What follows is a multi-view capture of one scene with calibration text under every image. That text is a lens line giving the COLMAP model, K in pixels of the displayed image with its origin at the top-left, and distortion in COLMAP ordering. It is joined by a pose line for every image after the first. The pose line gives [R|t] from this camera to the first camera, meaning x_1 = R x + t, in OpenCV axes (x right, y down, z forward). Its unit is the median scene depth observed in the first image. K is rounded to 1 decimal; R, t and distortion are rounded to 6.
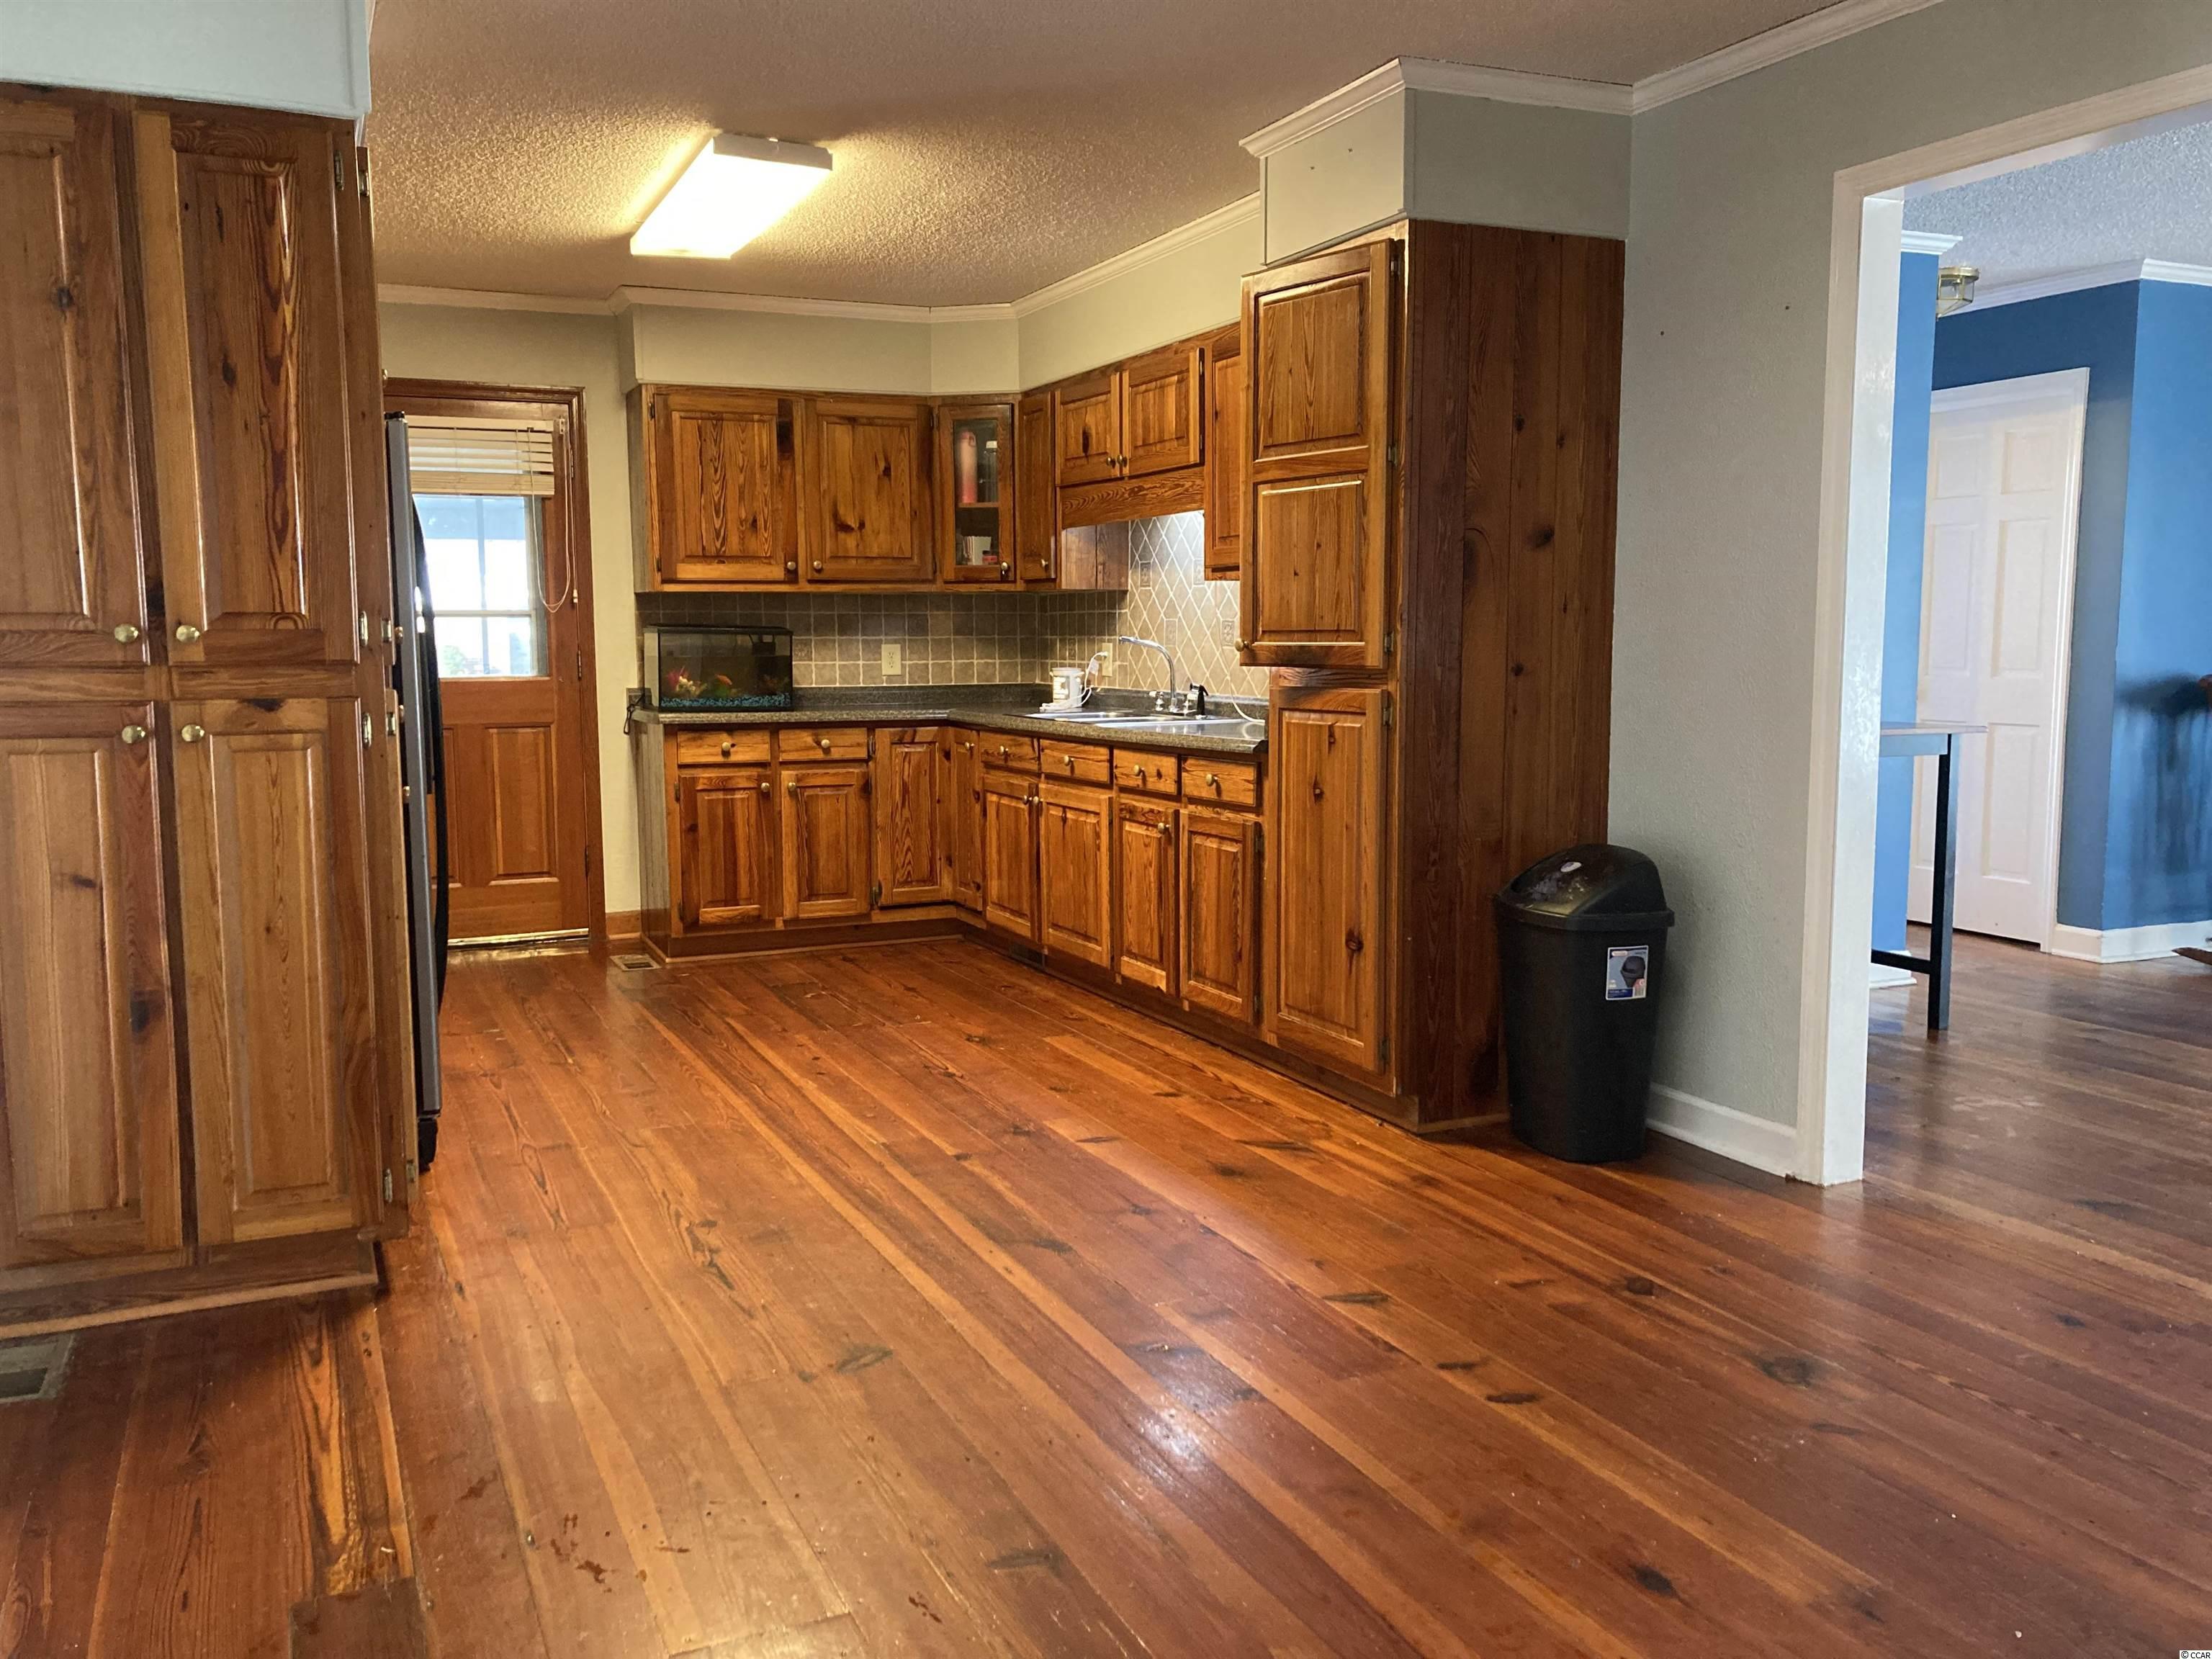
lens RADIAL K [[1820.1, 0, 1113.7], [0, 1820.1, 839.4], [0, 0, 1]] dist [0.022515, -0.014024]
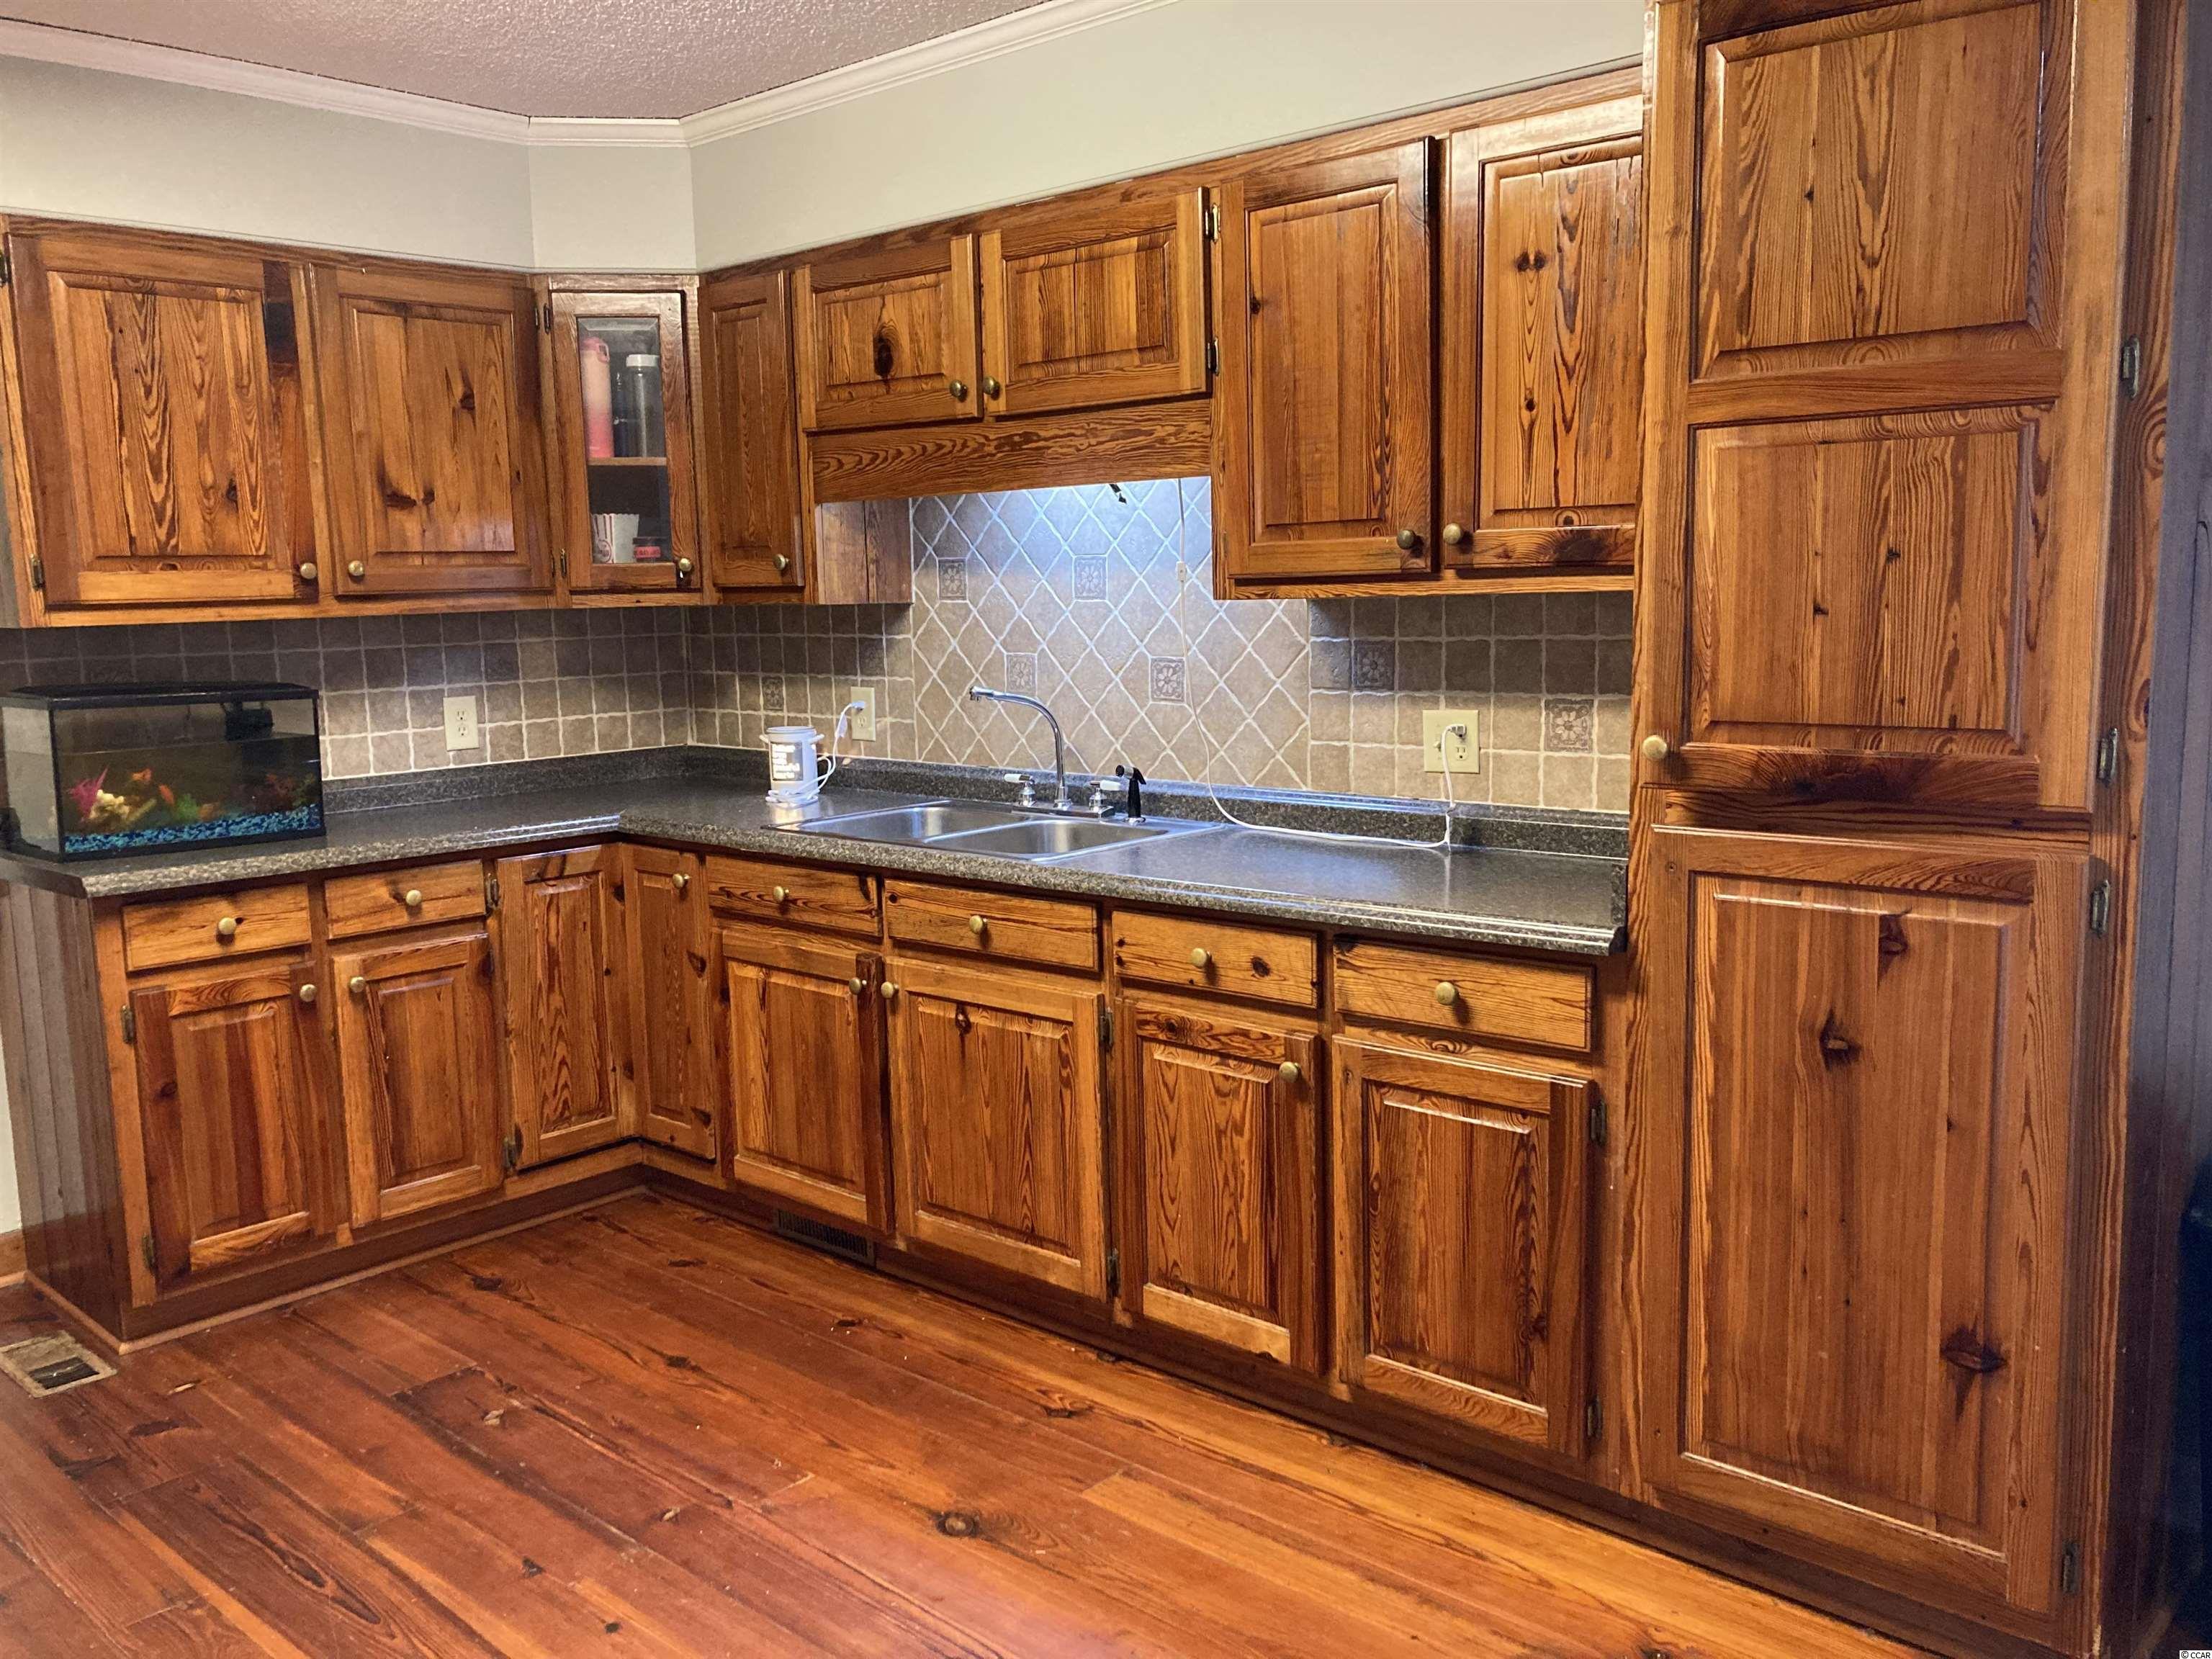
lens RADIAL K [[1820.1, 0, 1100.3], [0, 1820.1, 816.4], [0, 0, 1]] dist [0.022515, -0.014024]
pose [[0.920823, -0.067580, 0.384081, -0.182960], [0.063422, 0.997710, 0.023498, -0.079033], [-0.384789, 0.002722, 0.923000, 0.427976]]
